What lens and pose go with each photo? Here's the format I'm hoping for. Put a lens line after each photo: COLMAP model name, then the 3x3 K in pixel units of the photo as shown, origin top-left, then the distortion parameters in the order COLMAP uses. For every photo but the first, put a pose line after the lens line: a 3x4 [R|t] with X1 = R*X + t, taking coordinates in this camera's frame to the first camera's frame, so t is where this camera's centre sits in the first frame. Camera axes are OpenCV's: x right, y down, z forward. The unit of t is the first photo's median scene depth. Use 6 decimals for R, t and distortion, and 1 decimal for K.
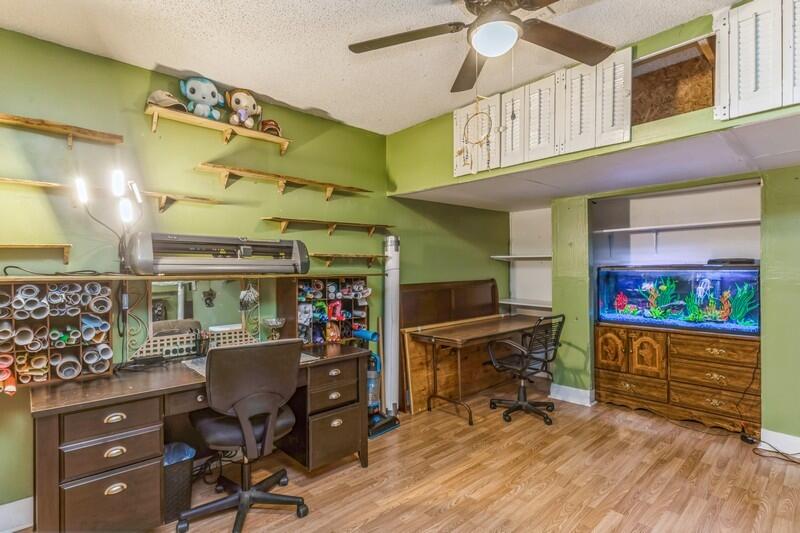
lens RADIAL K [[385.8, 0, 401.9], [0, 385.8, 268.1], [0, 0, 1]] dist [-0.011999, 0.000382]
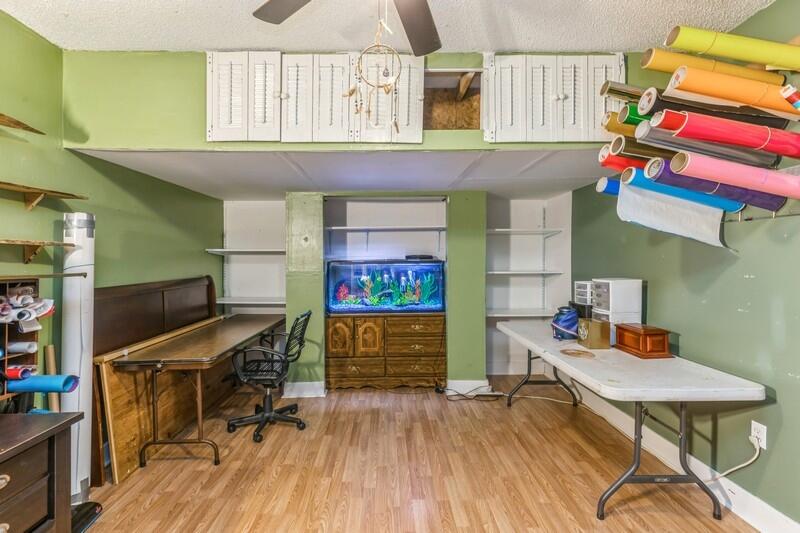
lens RADIAL K [[362.6, 0, 400.5], [0, 362.6, 259.2], [0, 0, 1]] dist [0.001000, -0.000221]
pose [[0.669303, 0.003204, 0.742983, -0.111412], [0.004362, 0.999957, -0.008242, -0.000581], [-0.742977, 0.008757, 0.669260, 0.213360]]
